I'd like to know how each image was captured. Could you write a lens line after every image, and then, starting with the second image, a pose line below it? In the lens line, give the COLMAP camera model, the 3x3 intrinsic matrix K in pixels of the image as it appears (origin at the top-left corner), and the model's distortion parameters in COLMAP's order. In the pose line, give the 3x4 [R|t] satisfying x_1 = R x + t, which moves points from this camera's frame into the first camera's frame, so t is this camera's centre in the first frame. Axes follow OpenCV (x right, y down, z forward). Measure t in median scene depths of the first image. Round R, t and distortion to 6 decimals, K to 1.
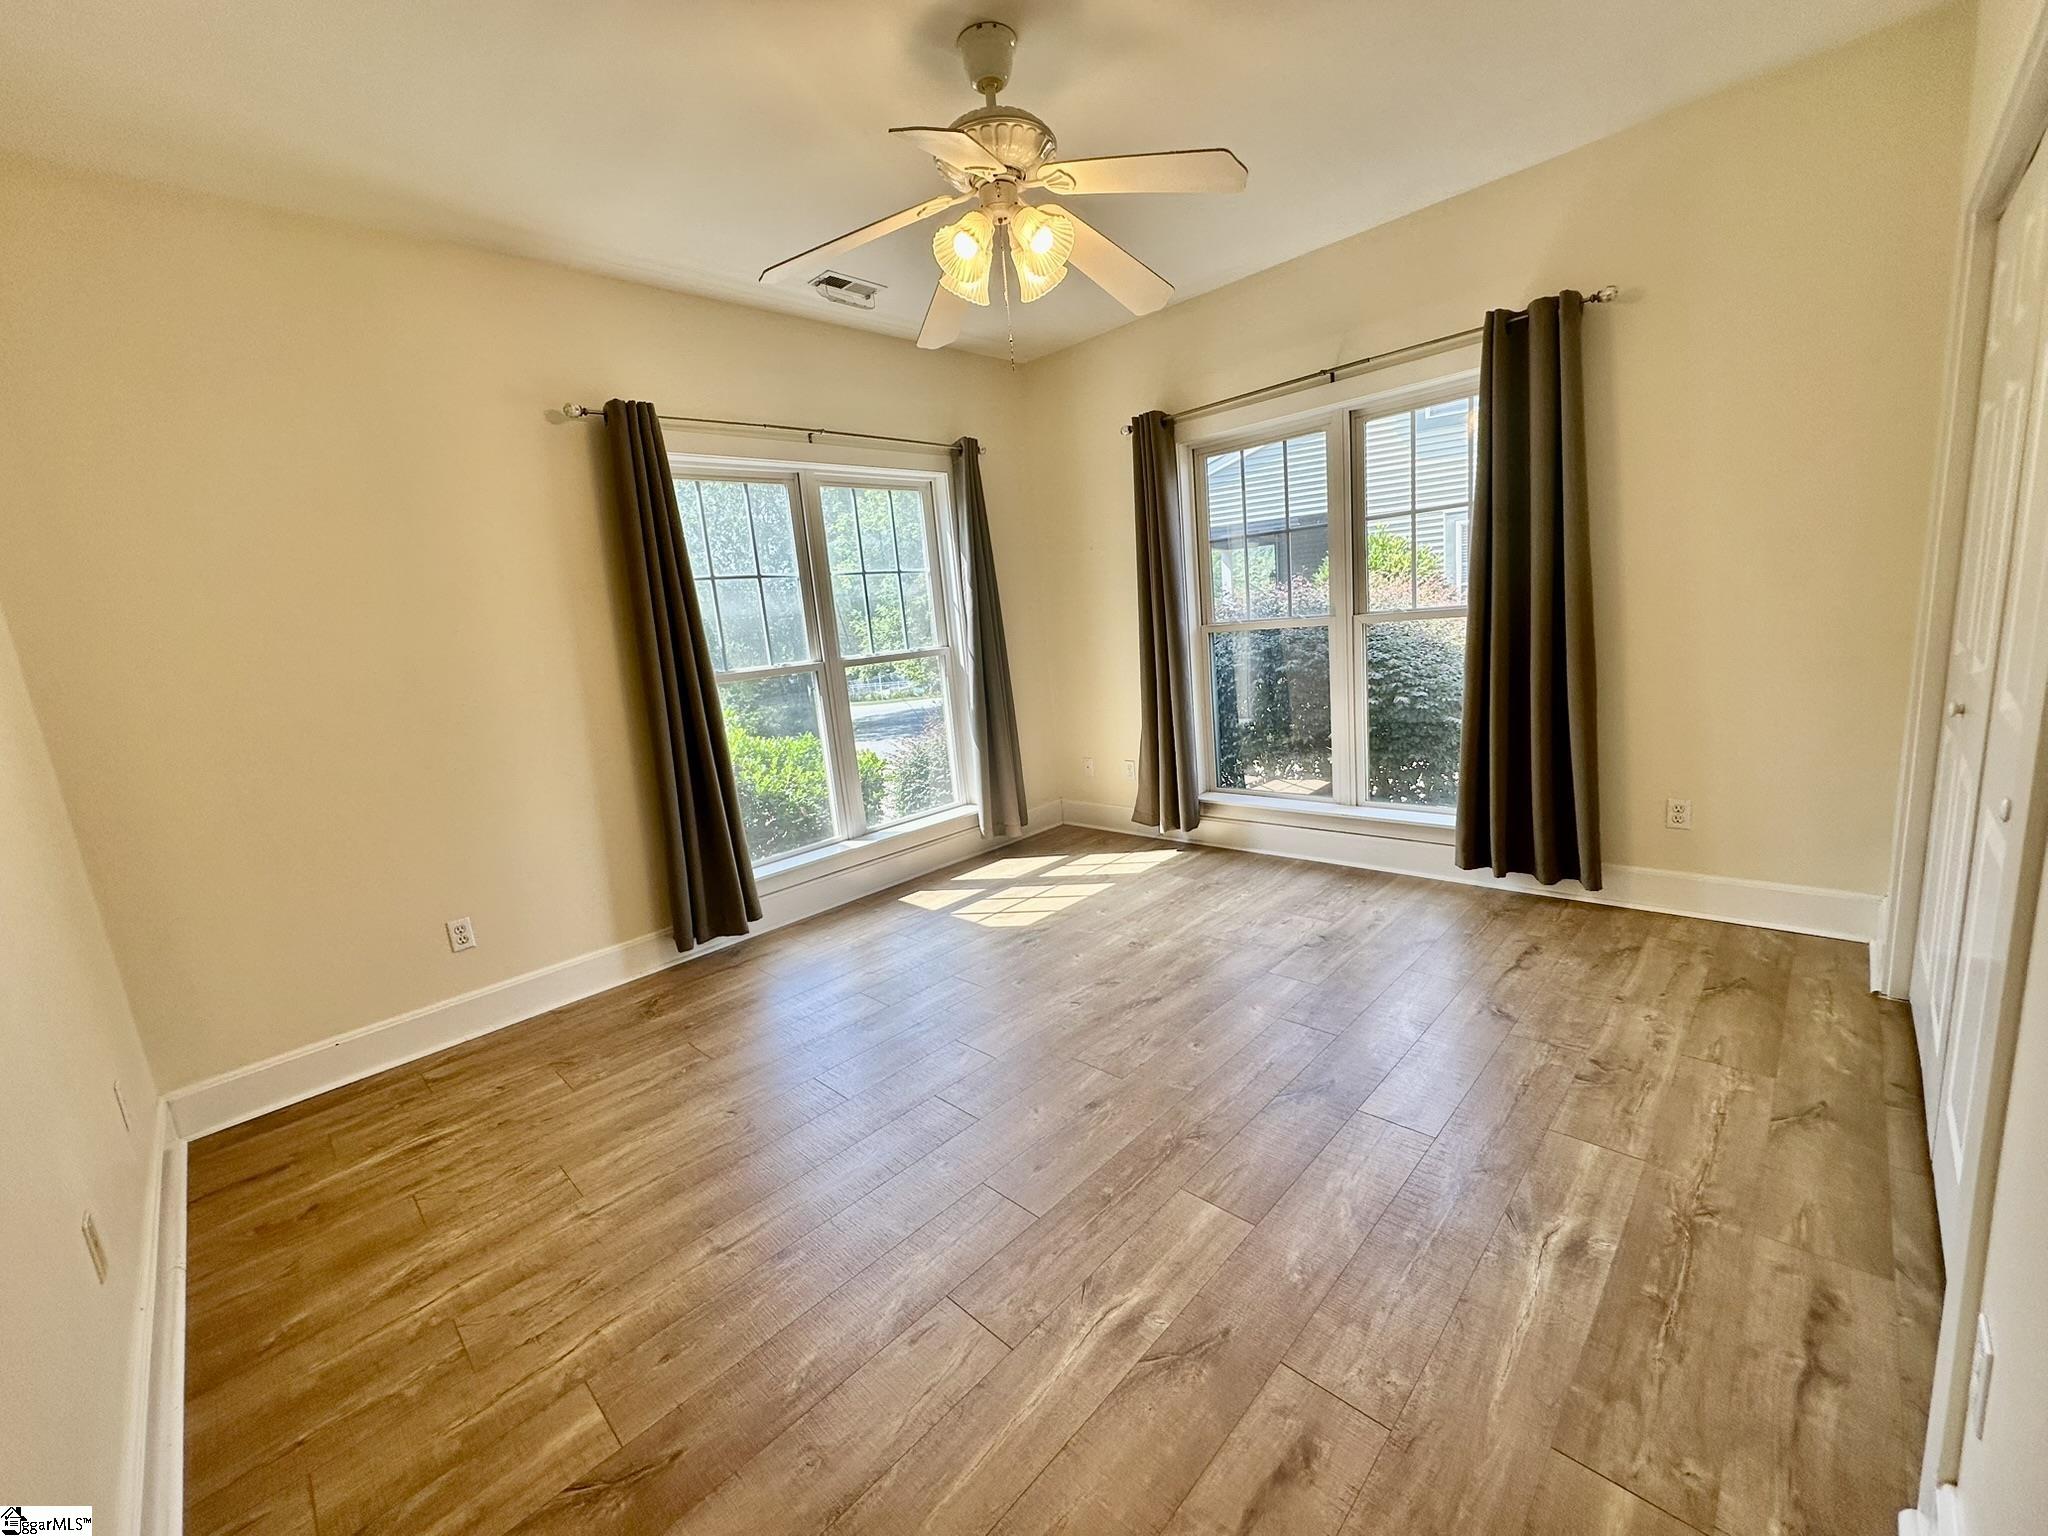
lens RADIAL K [[821.4, 0, 1016.2], [0, 821.4, 767.0], [0, 0, 1]] dist [-0.004063, 0.001556]
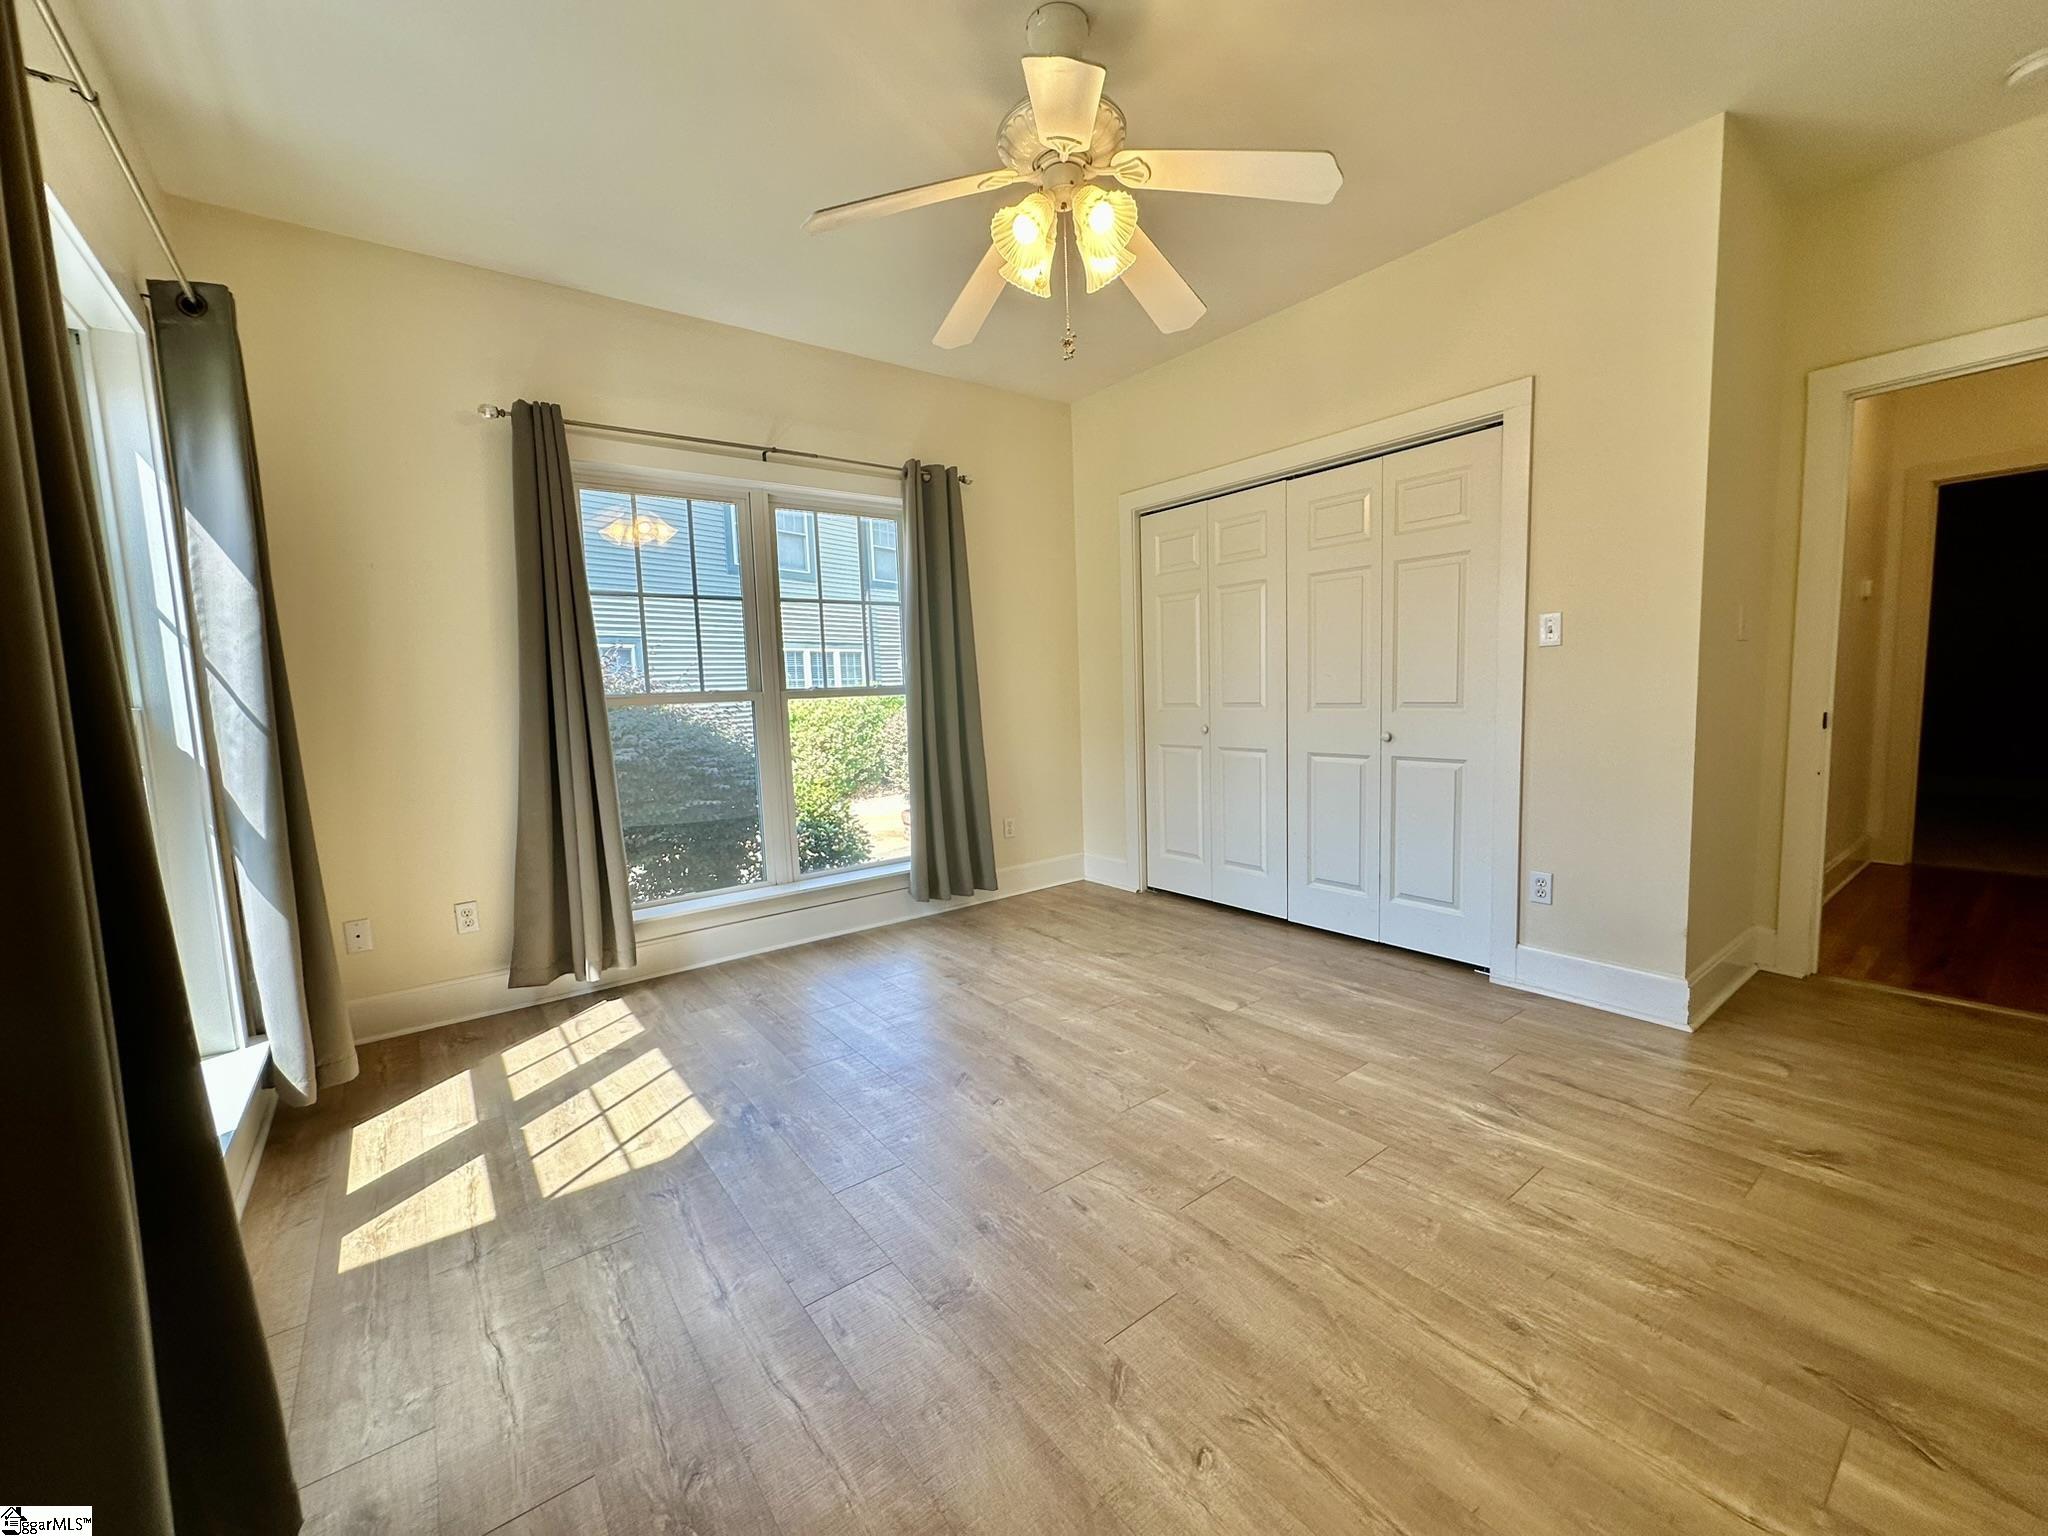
lens RADIAL K [[821.4, 0, 1020.0], [0, 821.4, 775.6], [0, 0, 1]] dist [-0.004063, 0.001556]
pose [[0.139249, -0.018159, 0.990091, -0.681494], [0.202514, 0.979223, -0.010523, -0.017133], [-0.969329, 0.201972, 0.140033, 0.742451]]
